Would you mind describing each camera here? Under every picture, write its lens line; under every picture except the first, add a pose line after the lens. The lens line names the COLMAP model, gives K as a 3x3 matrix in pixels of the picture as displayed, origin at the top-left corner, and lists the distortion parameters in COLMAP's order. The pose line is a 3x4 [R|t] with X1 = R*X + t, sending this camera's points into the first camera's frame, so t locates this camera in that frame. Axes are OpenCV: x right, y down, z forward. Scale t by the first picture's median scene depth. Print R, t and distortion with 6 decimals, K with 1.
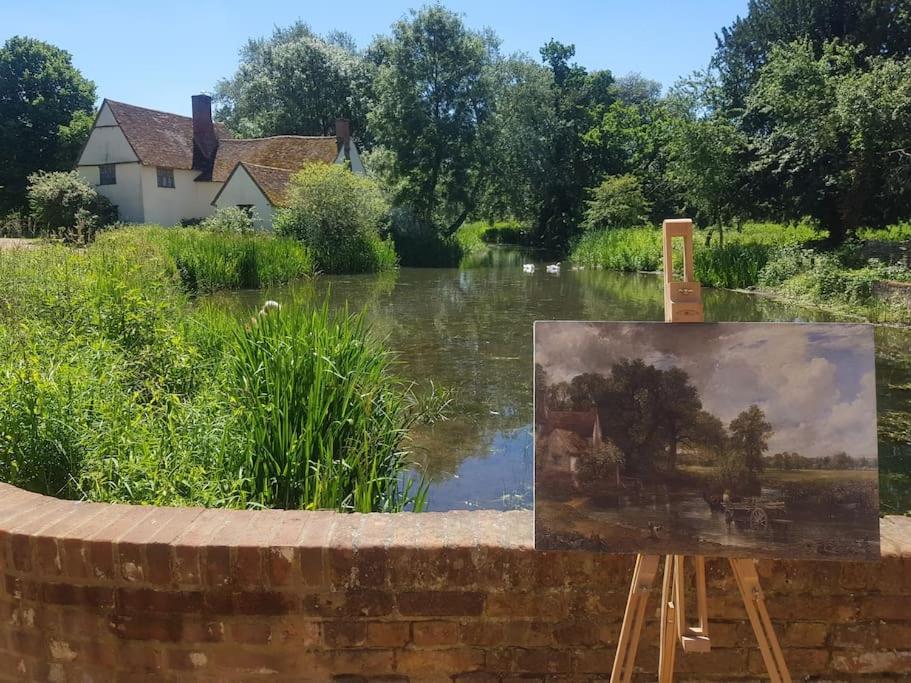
lens RADIAL K [[711.2, 0, 456.5], [0, 711.2, 327.1], [0, 0, 1]] dist [0.005224, -0.012382]
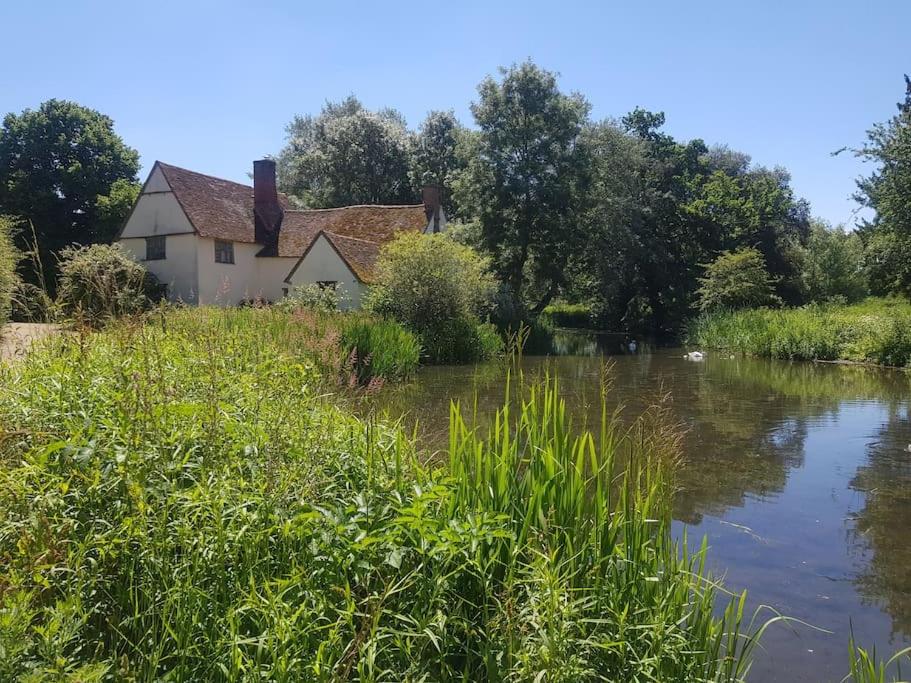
lens RADIAL K [[665.7, 0, 455.5], [0, 665.7, 341.5], [0, 0, 1]] dist [0.049476, -0.060806]
pose [[0.999908, -0.004052, 0.012945, -0.134723], [0.005290, 0.995267, -0.097033, -0.022034], [-0.012491, 0.097092, 0.995197, 0.195594]]
